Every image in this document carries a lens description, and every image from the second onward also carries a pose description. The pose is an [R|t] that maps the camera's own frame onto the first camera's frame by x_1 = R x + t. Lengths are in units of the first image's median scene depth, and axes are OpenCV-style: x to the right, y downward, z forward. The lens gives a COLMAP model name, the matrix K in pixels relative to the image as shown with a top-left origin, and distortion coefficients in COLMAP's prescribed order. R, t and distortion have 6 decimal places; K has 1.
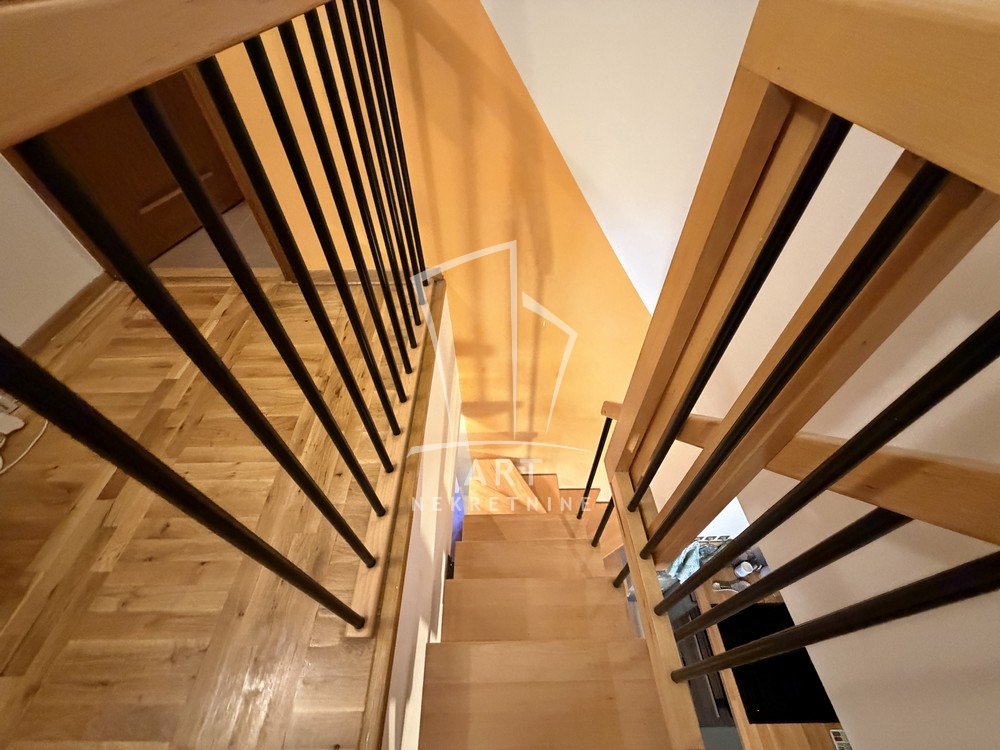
lens RADIAL K [[401.1, 0, 495.7], [0, 401.1, 365.3], [0, 0, 1]] dist [0.002111, 0.000546]
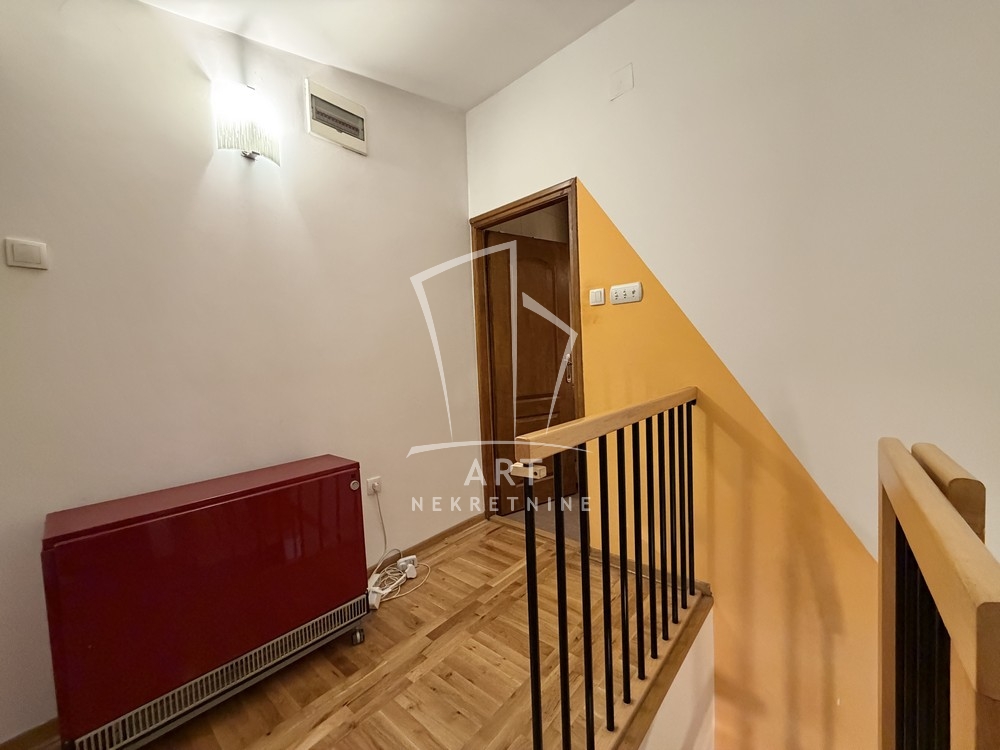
lens RADIAL K [[396.8, 0, 495.2], [0, 396.8, 377.2], [0, 0, 1]] dist [0.000129, -0.000473]
pose [[0.744827, 0.028842, -0.666634, 0.164034], [-0.475045, 0.724509, -0.499419, 0.213056], [0.468578, 0.688661, 0.553335, -0.341845]]
